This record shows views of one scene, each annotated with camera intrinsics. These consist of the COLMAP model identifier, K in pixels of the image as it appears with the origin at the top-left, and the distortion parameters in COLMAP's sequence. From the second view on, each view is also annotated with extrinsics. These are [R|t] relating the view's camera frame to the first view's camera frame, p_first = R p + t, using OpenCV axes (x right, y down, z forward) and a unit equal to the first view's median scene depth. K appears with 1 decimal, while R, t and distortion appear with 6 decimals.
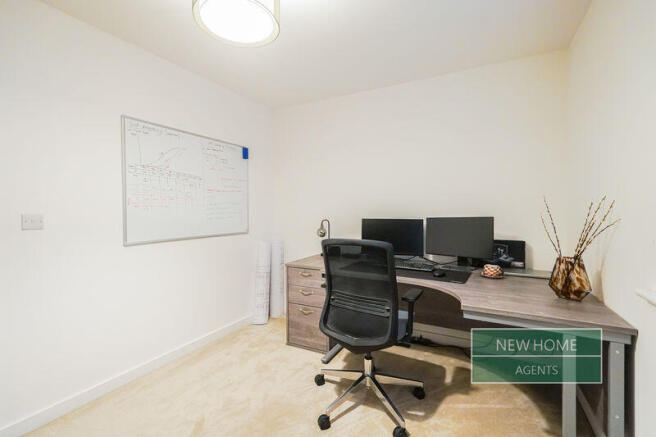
lens RADIAL K [[284.8, 0, 325.5], [0, 284.8, 213.8], [0, 0, 1]] dist [-0.000444, 0.000032]
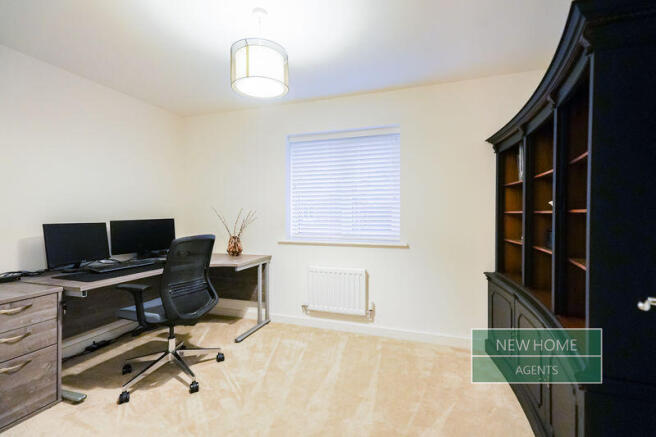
lens RADIAL K [[284.8, 0, 325.5], [0, 284.8, 213.8], [0, 0, 1]] dist [-0.000444, 0.000032]
pose [[-0.146298, 0.004904, 0.989228, -0.832438], [0.008922, 0.999954, -0.003637, -0.001191], [-0.989200, 0.008294, -0.146335, 0.392047]]
